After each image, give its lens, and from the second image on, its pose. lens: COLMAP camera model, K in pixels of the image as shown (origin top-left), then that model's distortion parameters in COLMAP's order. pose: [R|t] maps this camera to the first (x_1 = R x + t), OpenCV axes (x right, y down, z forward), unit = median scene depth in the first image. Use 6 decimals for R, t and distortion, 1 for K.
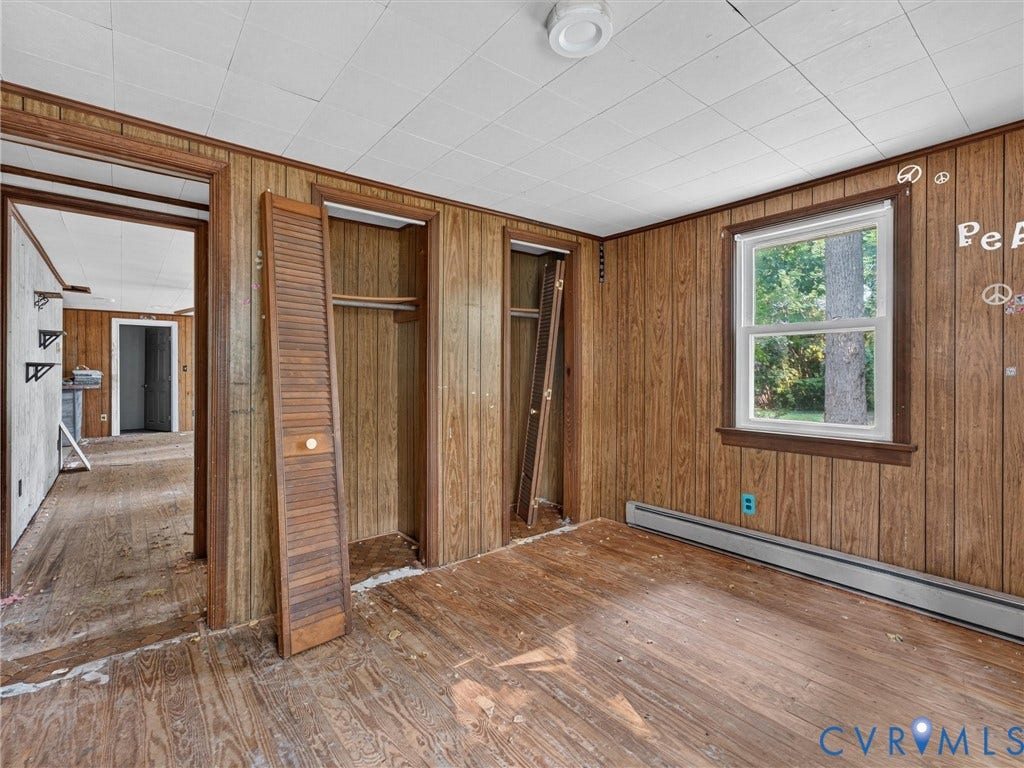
lens RADIAL K [[475.5, 0, 513.9], [0, 475.5, 373.3], [0, 0, 1]] dist [0.001319, 0.000559]
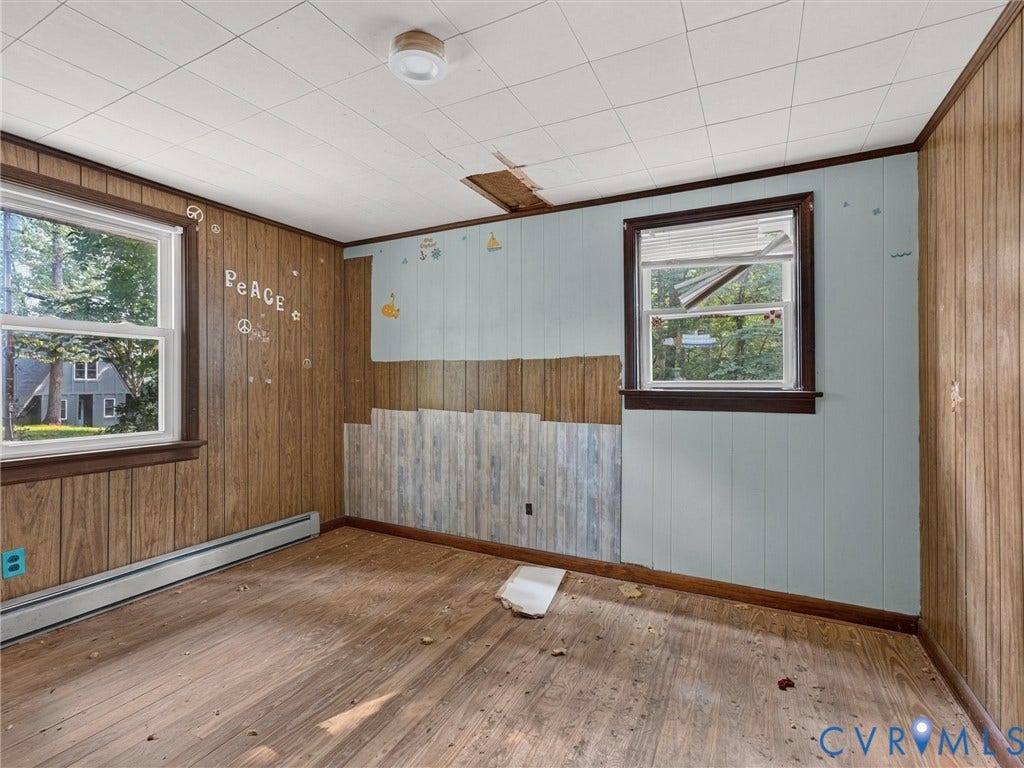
lens RADIAL K [[490.9, 0, 493.0], [0, 490.9, 384.1], [0, 0, 1]] dist [-0.000717, -0.000166]
pose [[-0.385990, -0.004309, 0.922493, -0.591811], [0.001163, 0.999986, 0.005158, 0.002964], [-0.922502, 0.003064, -0.385980, 0.792567]]
